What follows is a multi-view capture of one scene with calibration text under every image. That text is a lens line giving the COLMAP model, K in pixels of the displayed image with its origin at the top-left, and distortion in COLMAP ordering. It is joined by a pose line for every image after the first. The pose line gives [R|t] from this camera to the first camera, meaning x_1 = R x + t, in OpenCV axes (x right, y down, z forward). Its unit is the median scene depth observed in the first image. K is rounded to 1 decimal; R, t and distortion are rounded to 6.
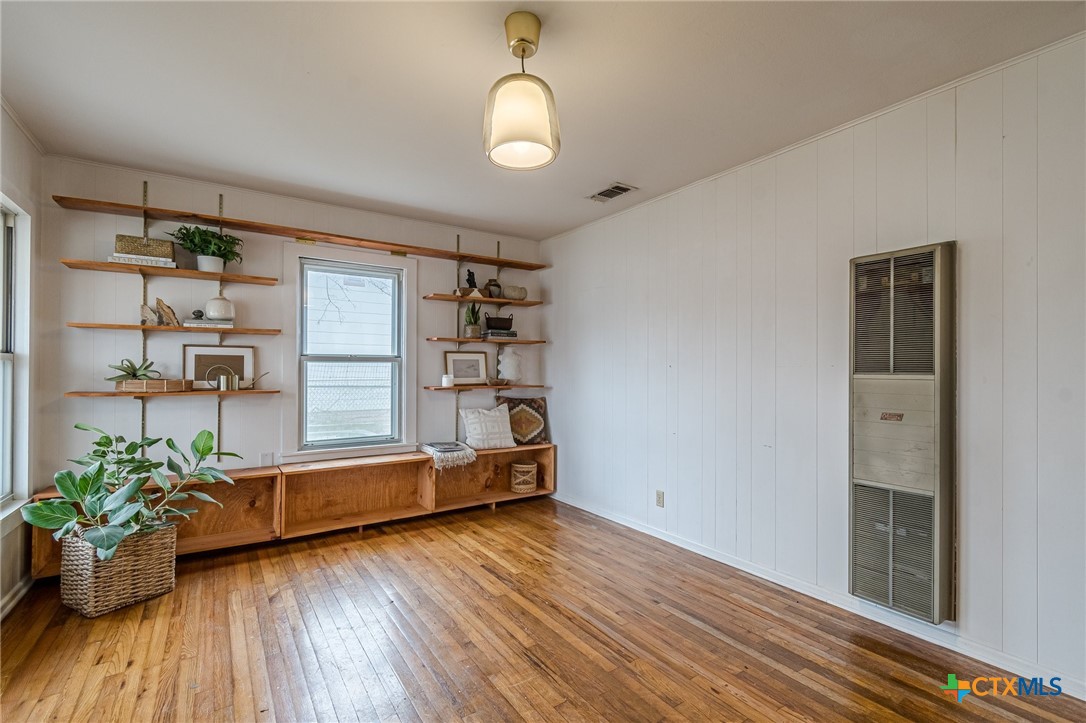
lens RADIAL K [[487.2, 0, 543.0], [0, 487.2, 369.6], [0, 0, 1]] dist [-0.000296, -0.000081]
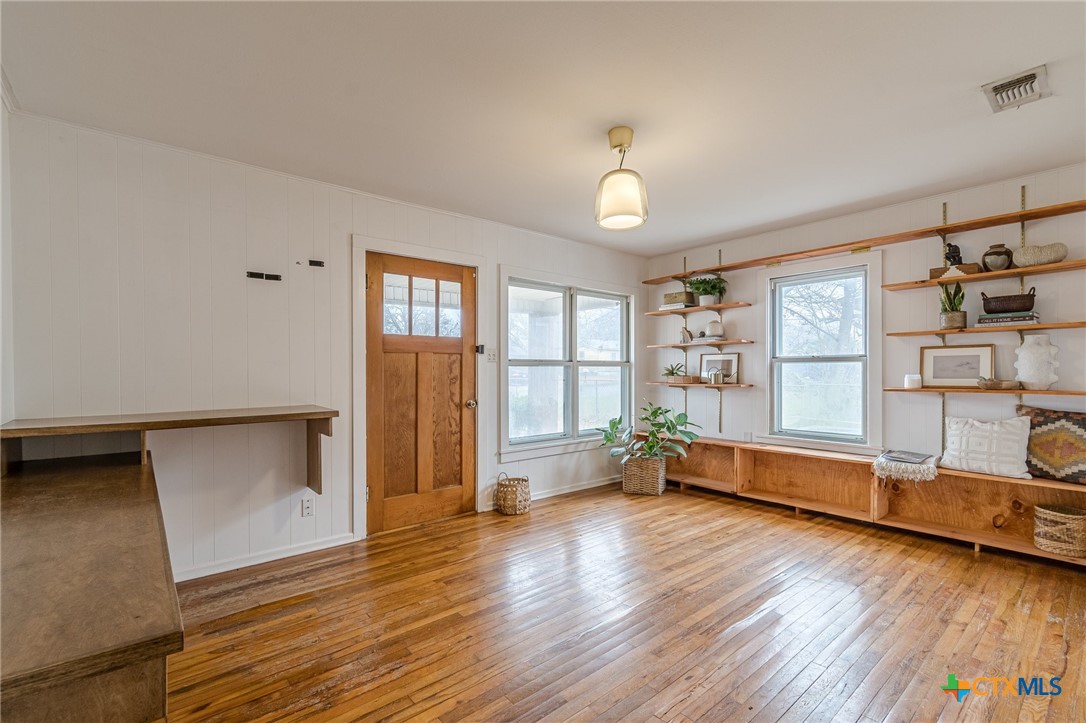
lens RADIAL K [[482.2, 0, 544.6], [0, 482.2, 377.9], [0, 0, 1]] dist [-0.000835, -0.000184]
pose [[0.106900, 0.010520, -0.994214, 0.651831], [0.002844, 0.999937, 0.010886, 0.005987], [0.994266, -0.003991, 0.106864, 0.290260]]
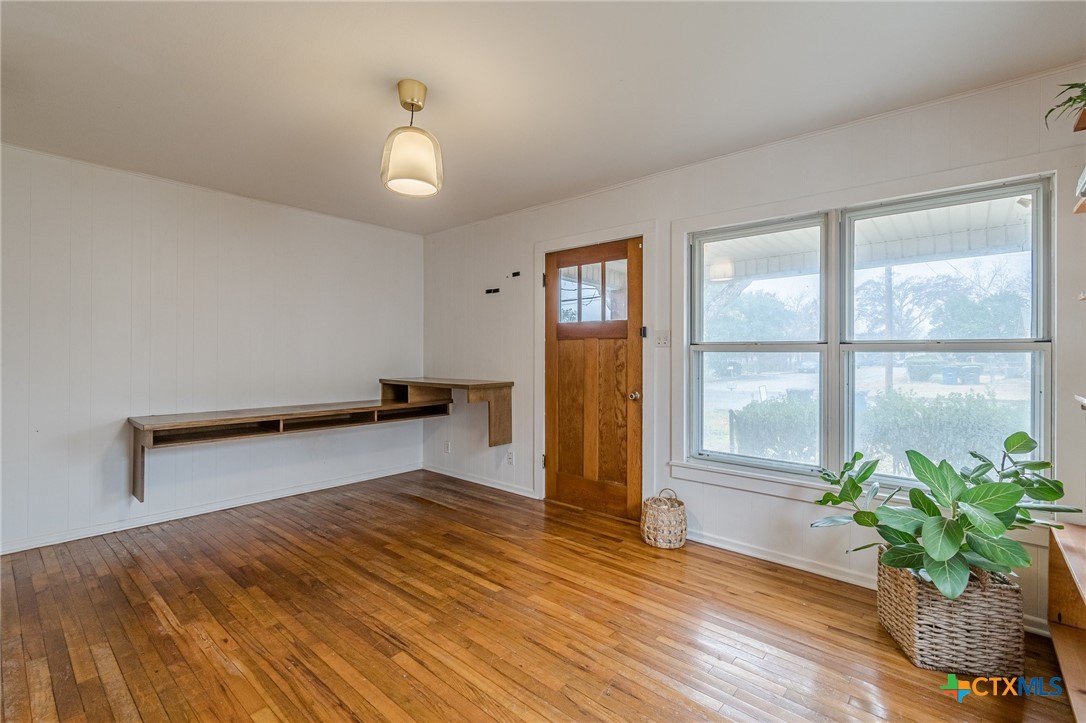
lens RADIAL K [[487.0, 0, 540.8], [0, 487.0, 356.8], [0, 0, 1]] dist [0.000079, -0.000068]
pose [[-0.967432, -0.012687, -0.252815, -0.025354], [-0.013463, 0.999908, 0.001337, 0.001304], [0.252775, 0.004697, -0.967514, 1.106318]]
